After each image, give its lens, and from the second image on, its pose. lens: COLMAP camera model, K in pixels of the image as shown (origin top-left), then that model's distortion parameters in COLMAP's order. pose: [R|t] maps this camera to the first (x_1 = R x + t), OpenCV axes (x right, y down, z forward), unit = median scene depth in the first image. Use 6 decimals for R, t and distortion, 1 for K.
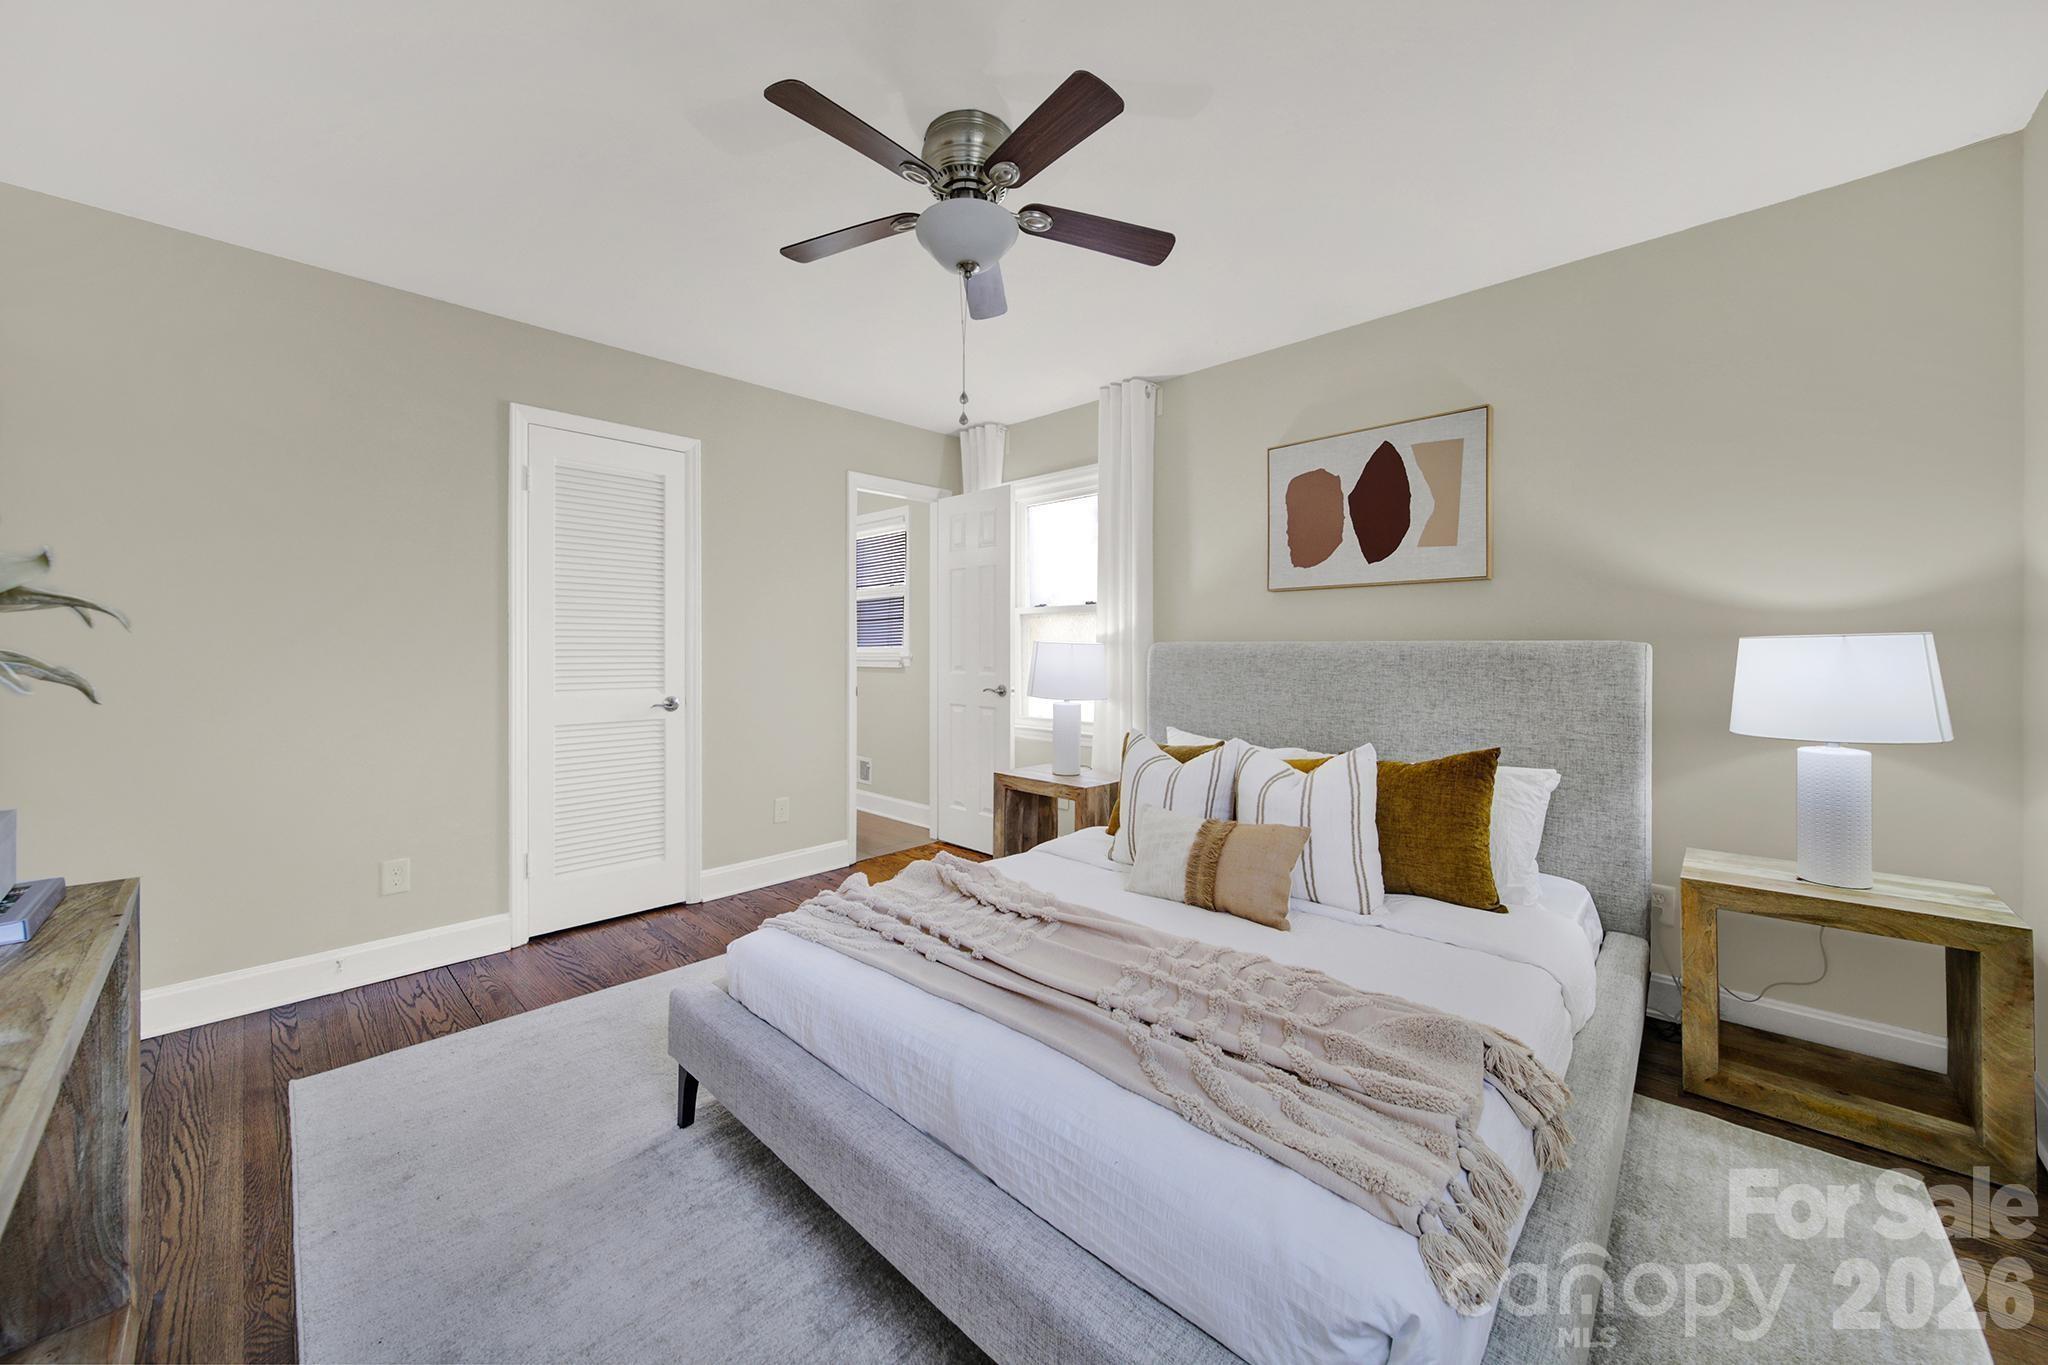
lens RADIAL K [[746.0, 0, 1006.3], [0, 746.0, 657.1], [0, 0, 1]] dist [-0.000139, -0.000052]
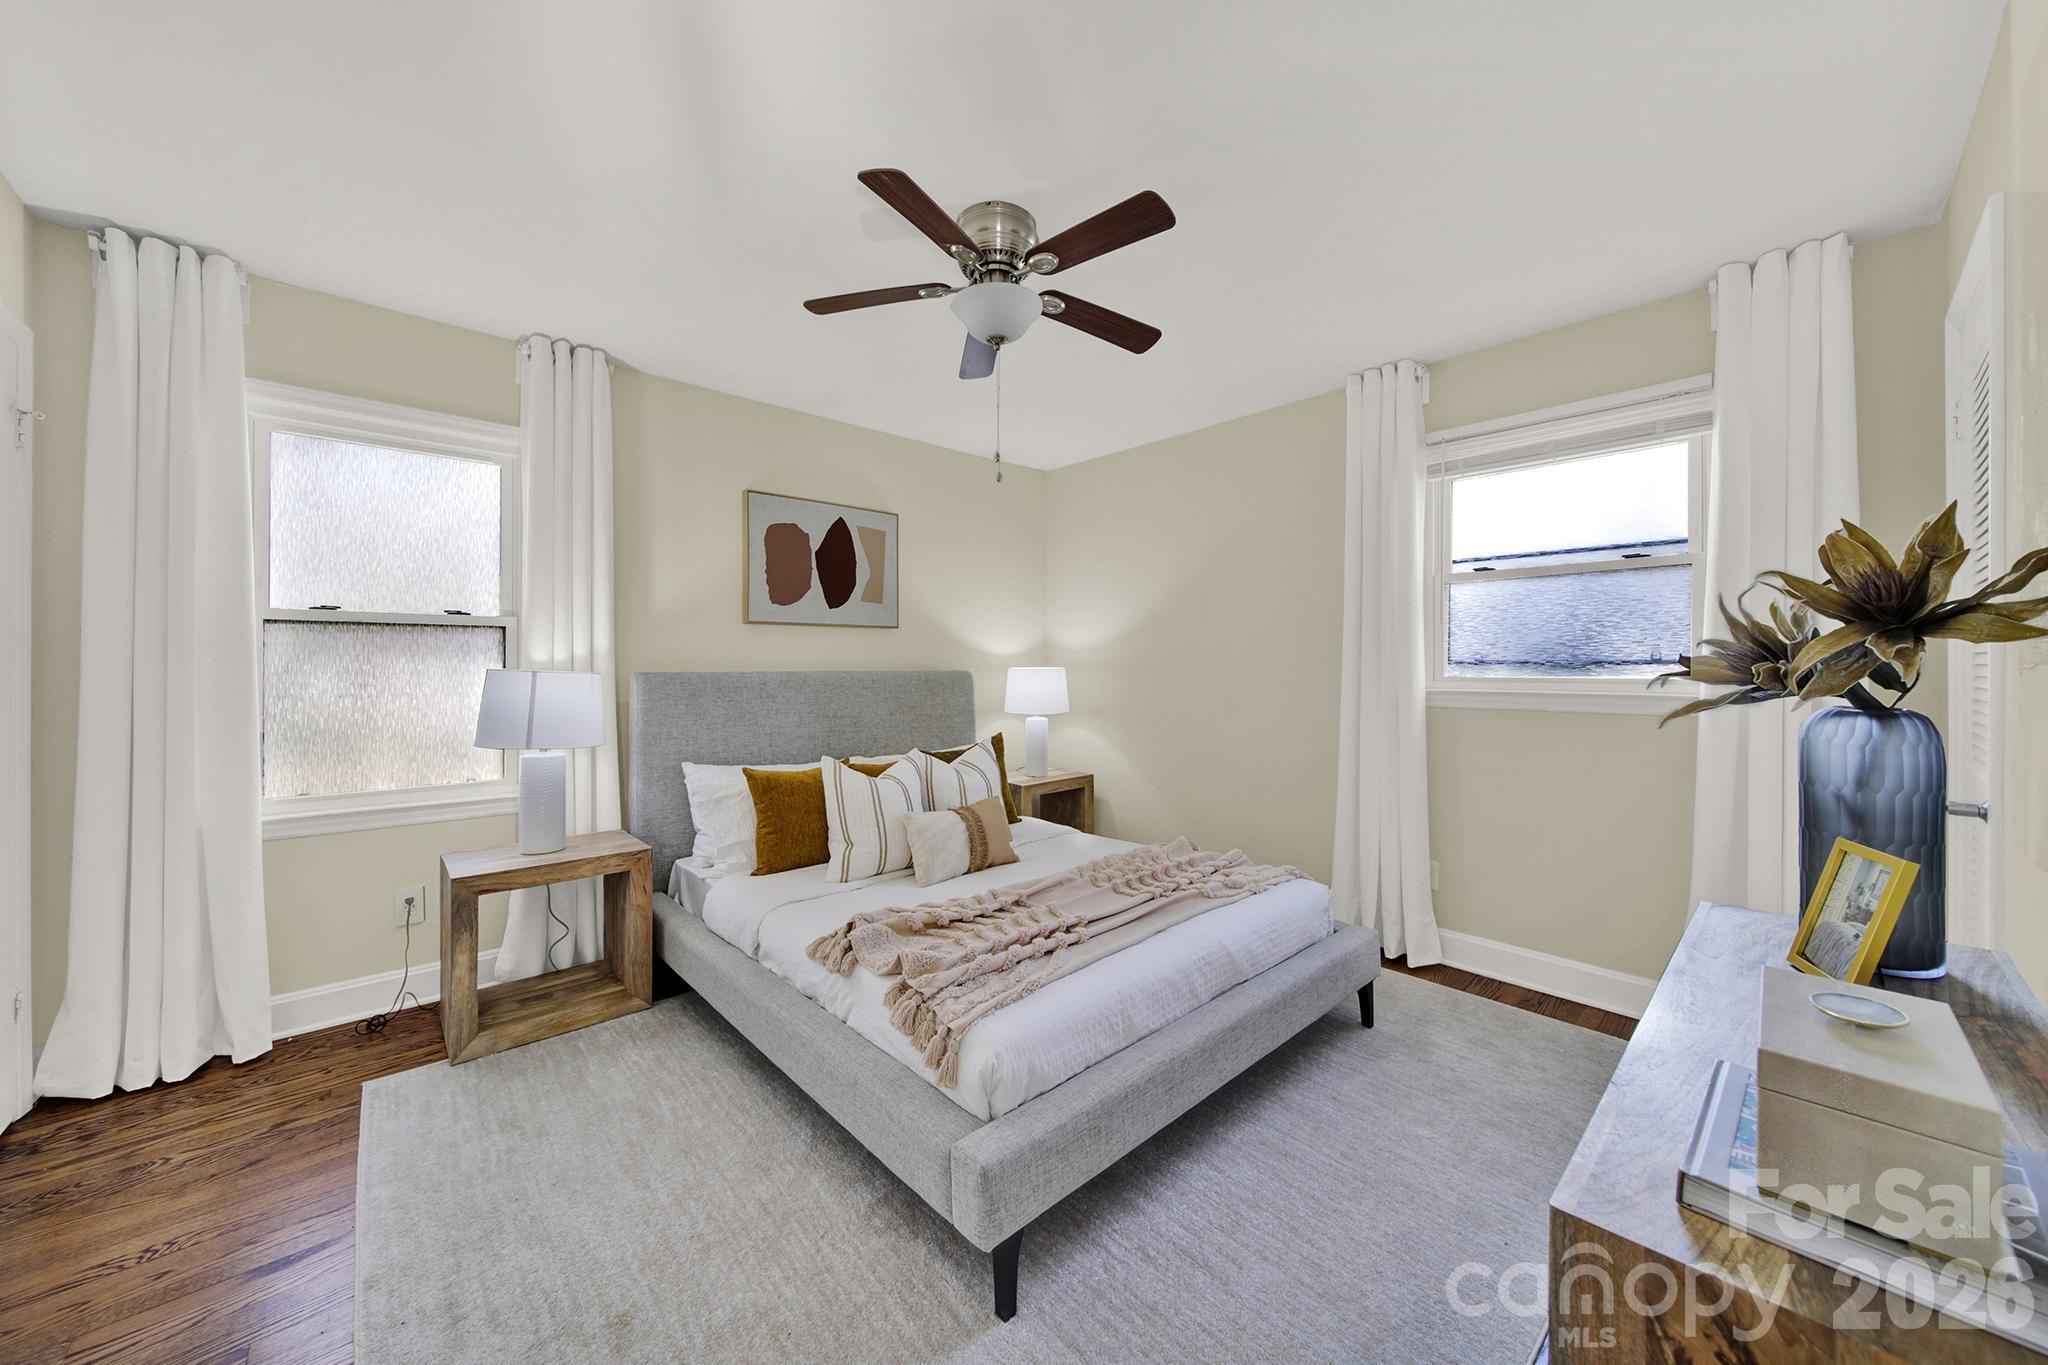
lens RADIAL K [[732.4, 0, 1025.8], [0, 732.4, 673.4], [0, 0, 1]] dist [-0.000850, -0.000479]
pose [[0.050333, -0.013509, 0.998641, -0.765352], [0.005438, 0.999897, 0.013252, -0.029584], [-0.998718, 0.004763, 0.050401, 0.609032]]
